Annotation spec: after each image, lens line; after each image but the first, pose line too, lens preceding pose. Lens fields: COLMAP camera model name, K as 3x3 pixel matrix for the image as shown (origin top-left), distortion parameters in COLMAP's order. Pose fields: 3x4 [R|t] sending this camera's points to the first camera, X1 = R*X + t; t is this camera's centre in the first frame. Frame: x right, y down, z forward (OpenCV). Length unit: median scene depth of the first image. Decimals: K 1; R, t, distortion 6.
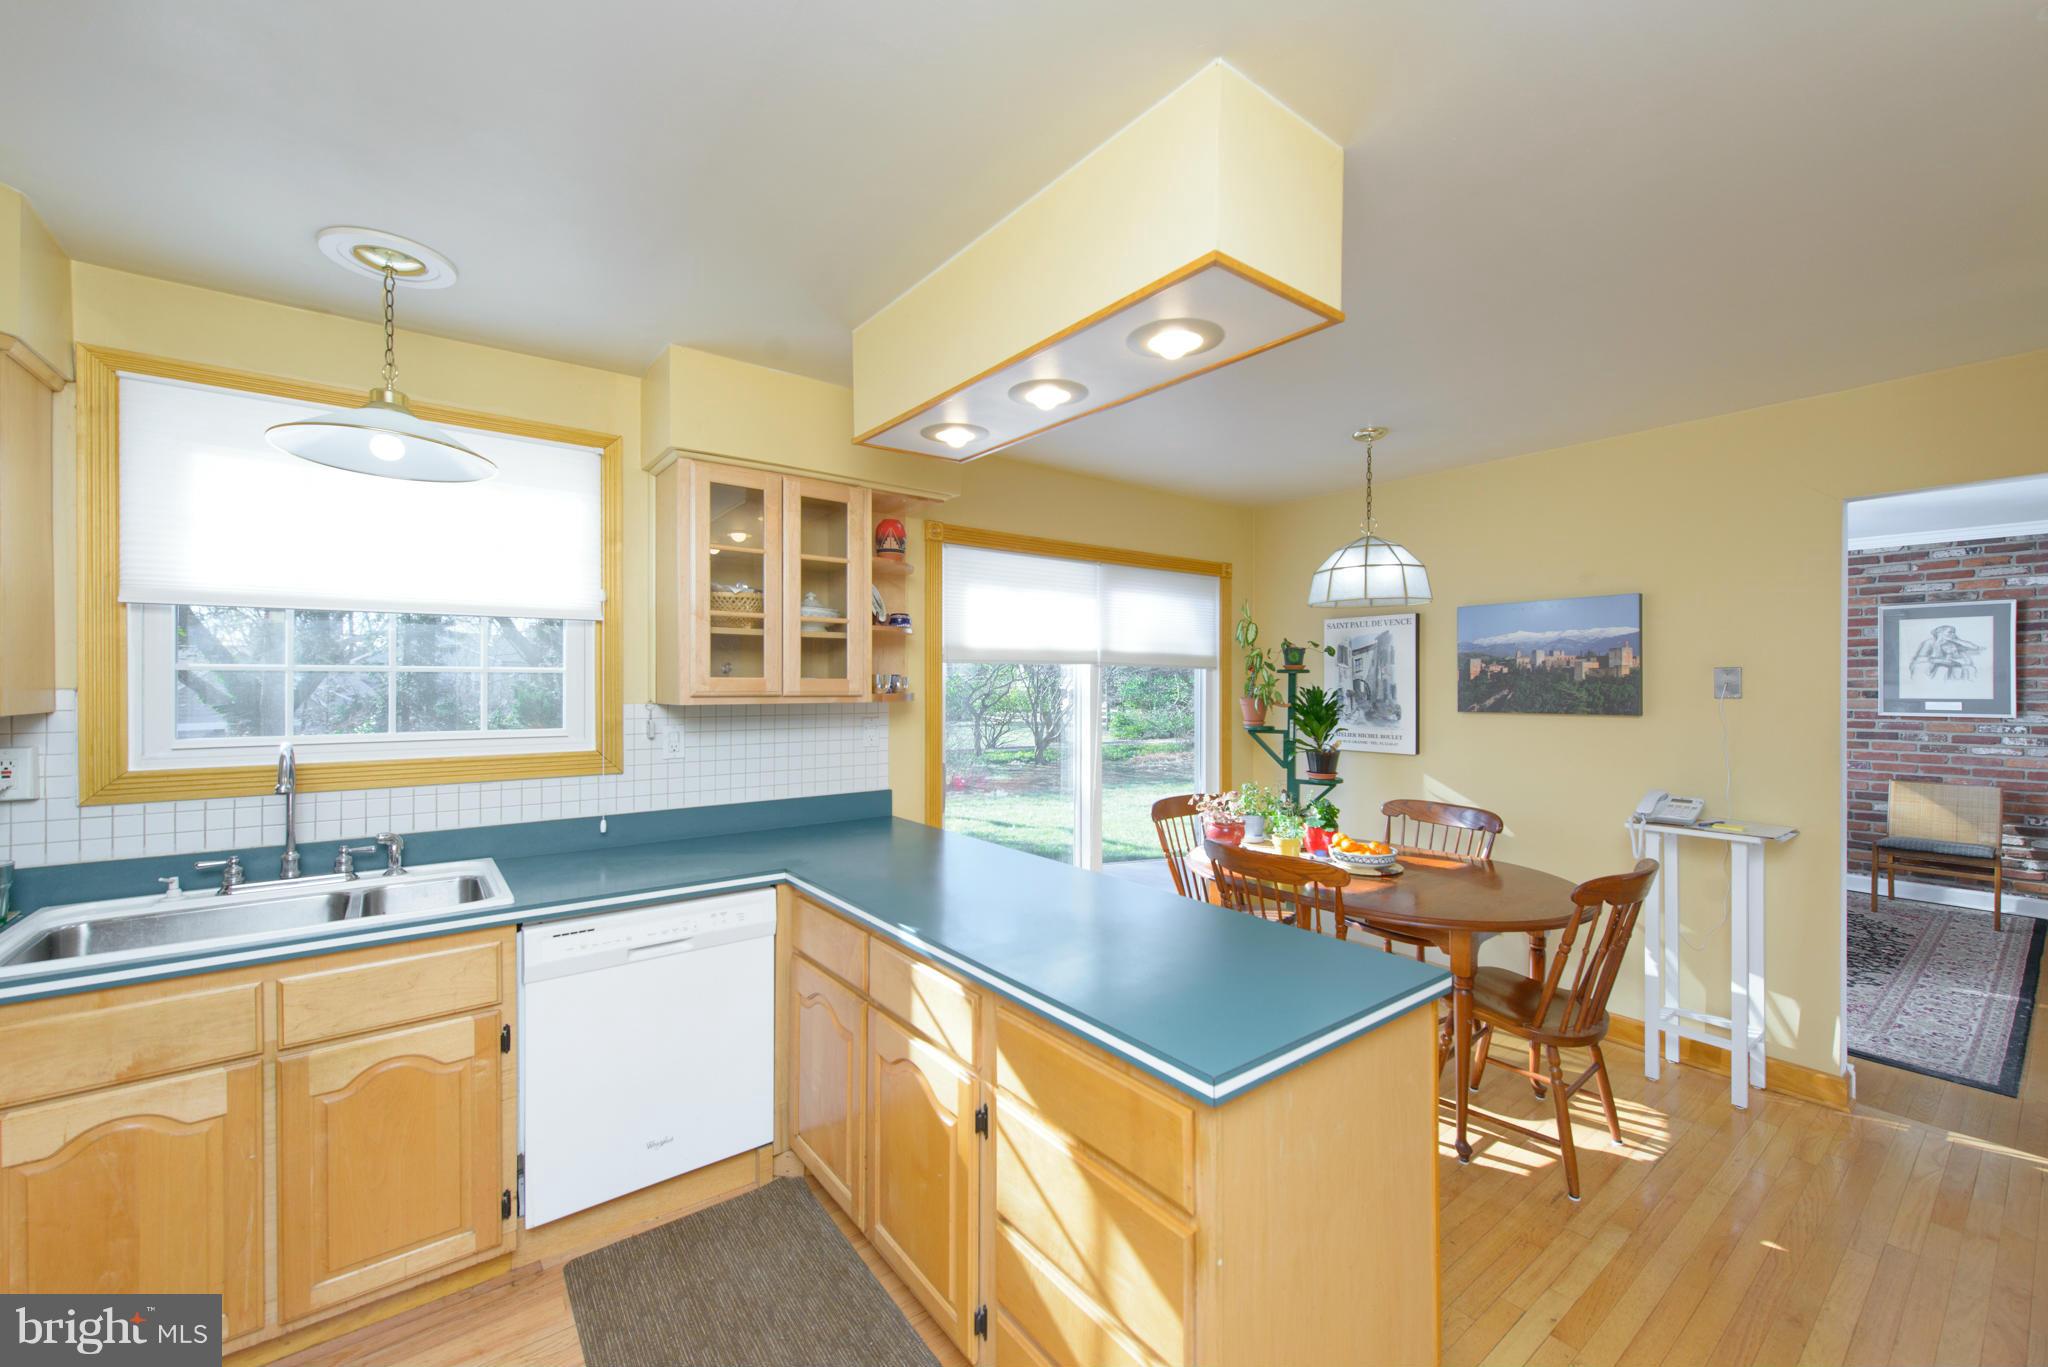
lens RADIAL K [[807.6, 0, 1027.9], [0, 807.6, 688.2], [0, 0, 1]] dist [0.011868, -0.000236]
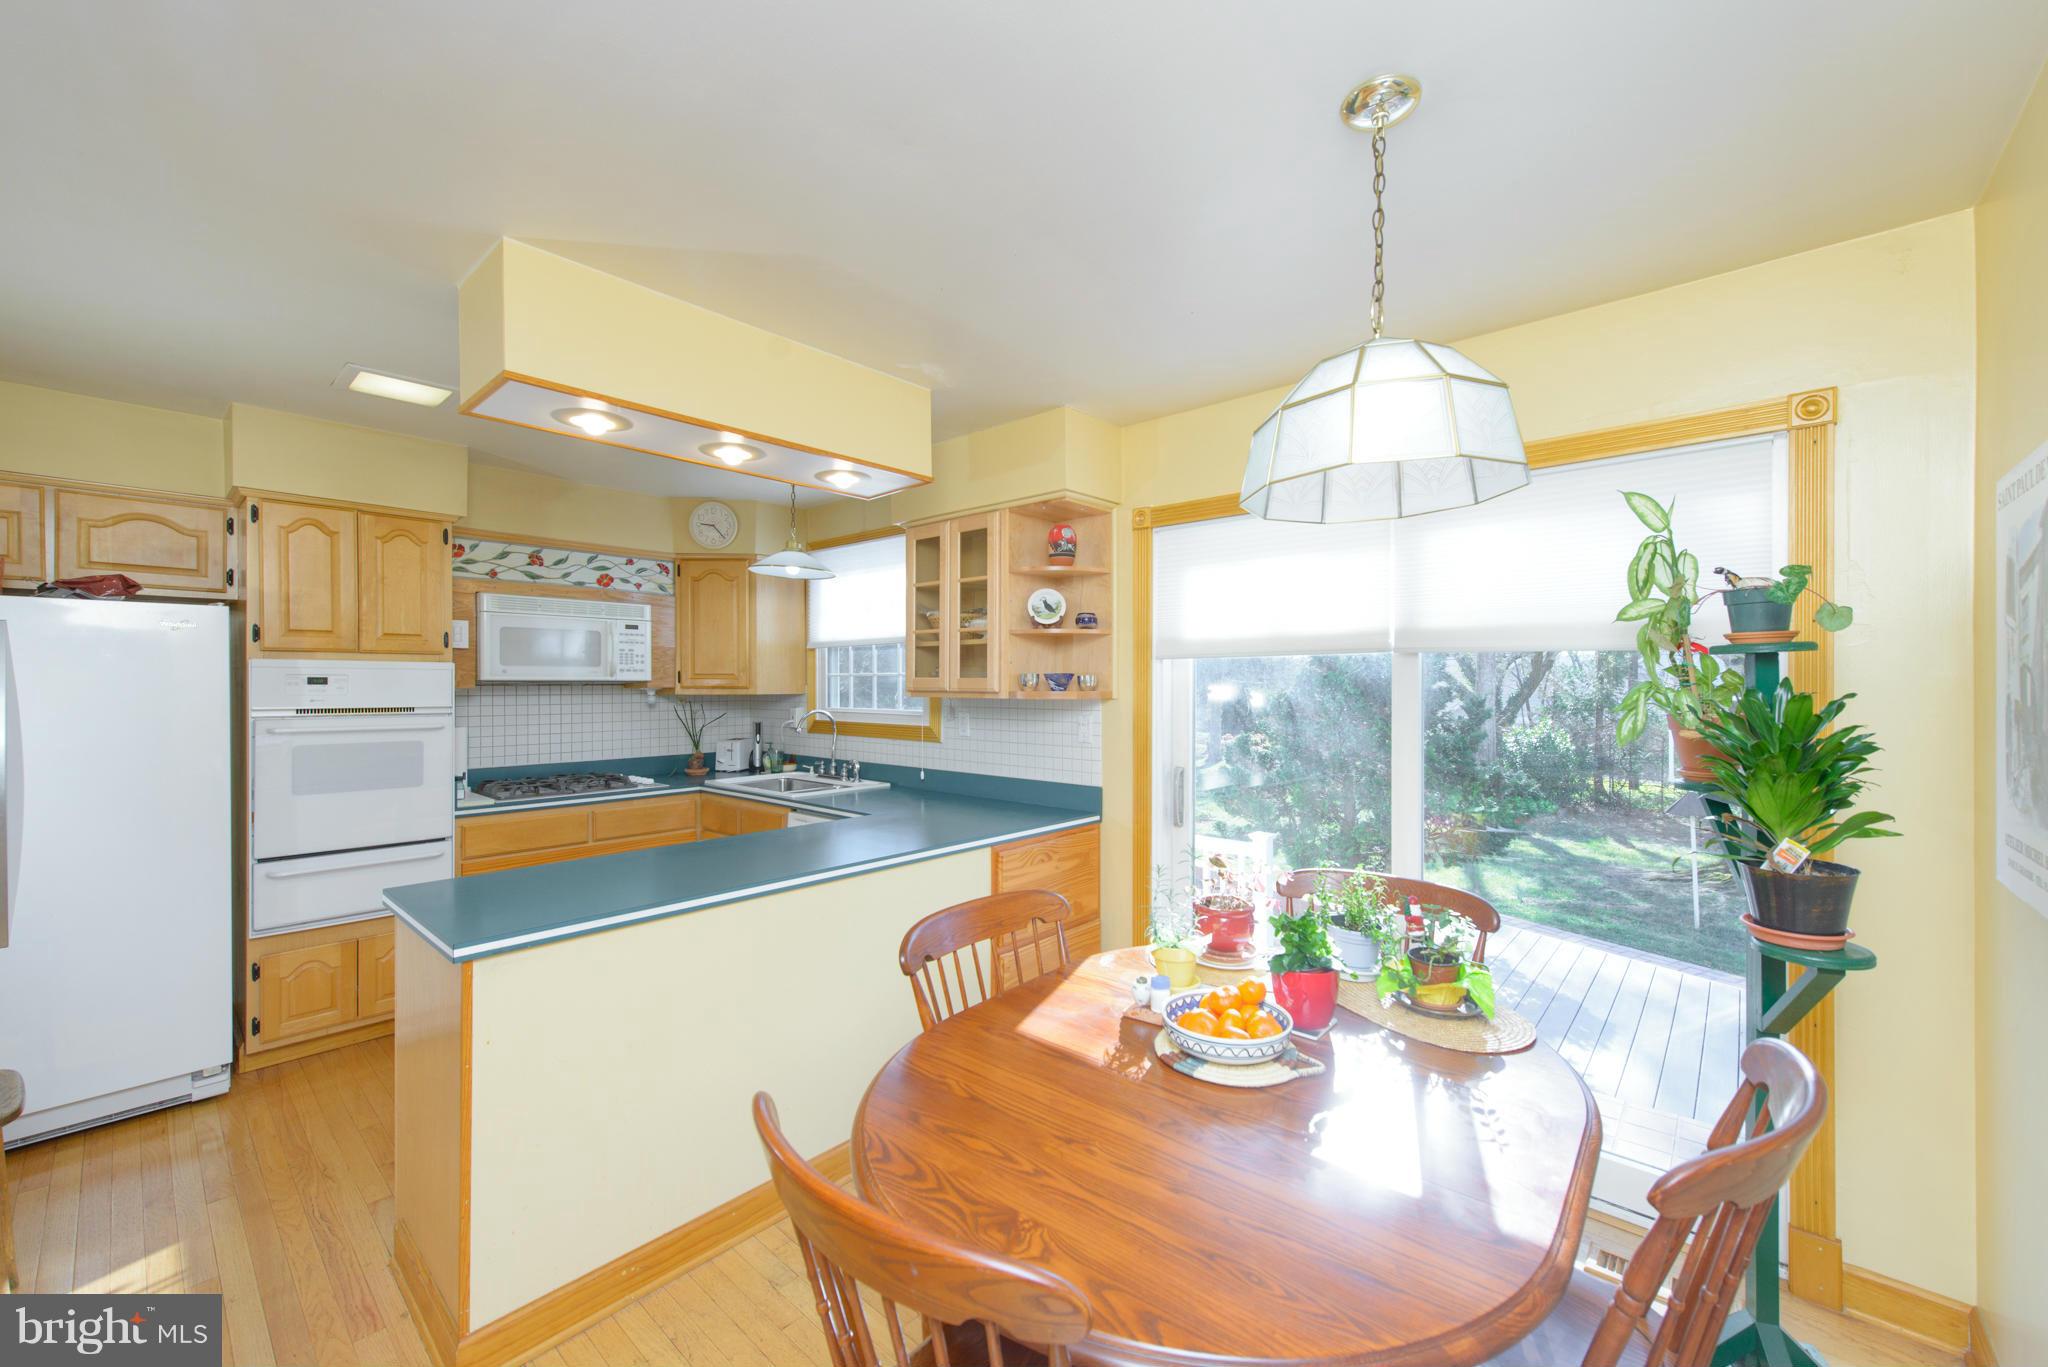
lens RADIAL K [[807.6, 0, 1027.9], [0, 807.6, 688.2], [0, 0, 1]] dist [0.011868, -0.000236]
pose [[0.182661, 0.002529, -0.983173, 0.950225], [-0.006679, 0.999977, 0.001331, 0.001705], [0.983153, 0.006323, 0.182674, 0.855812]]
